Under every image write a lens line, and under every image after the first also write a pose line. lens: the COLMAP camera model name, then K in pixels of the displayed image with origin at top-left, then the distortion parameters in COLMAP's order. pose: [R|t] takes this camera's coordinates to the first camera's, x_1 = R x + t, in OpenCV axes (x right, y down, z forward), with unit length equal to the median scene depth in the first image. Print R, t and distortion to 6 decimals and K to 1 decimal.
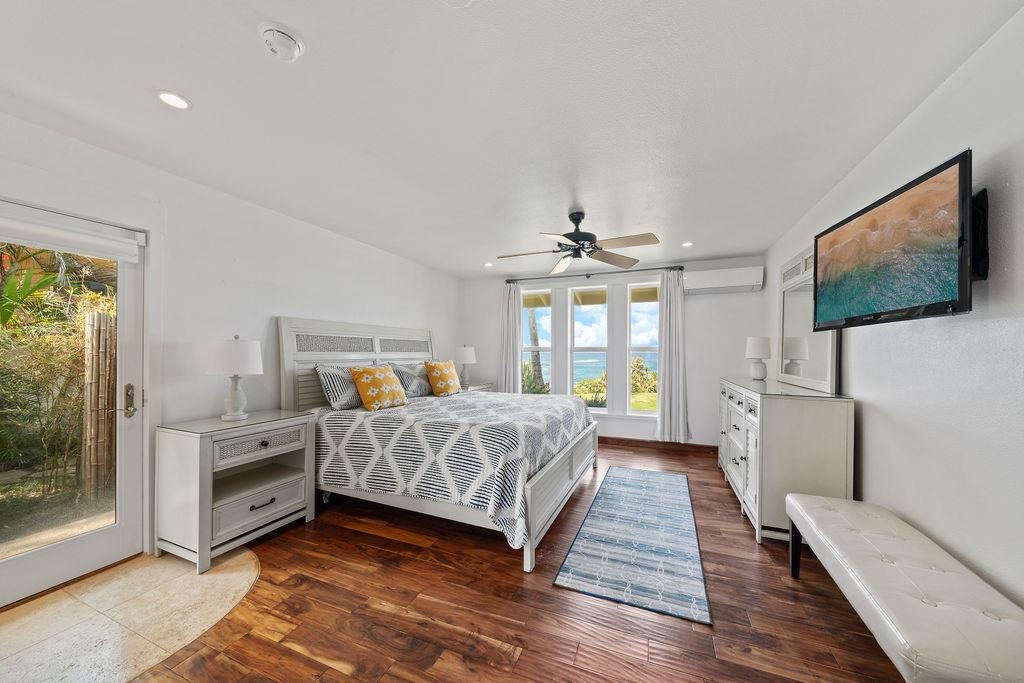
lens RADIAL K [[351.6, 0, 518.0], [0, 351.6, 352.4], [0, 0, 1]] dist [-0.007033, 0.000016]
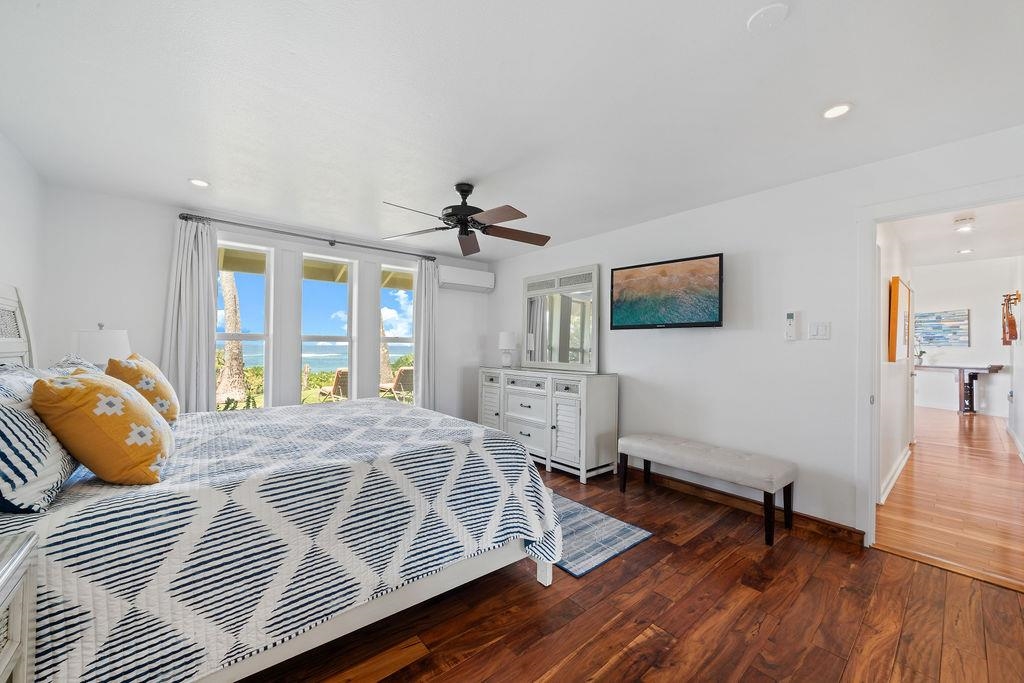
lens RADIAL K [[395.9, 0, 503.6], [0, 395.9, 349.9], [0, 0, 1]] dist [-0.000328, -0.000009]
pose [[0.467445, -0.004886, 0.884009, -0.803155], [-0.008452, 0.999914, 0.009996, 0.007154], [-0.883982, -0.012144, 0.467363, 0.546276]]
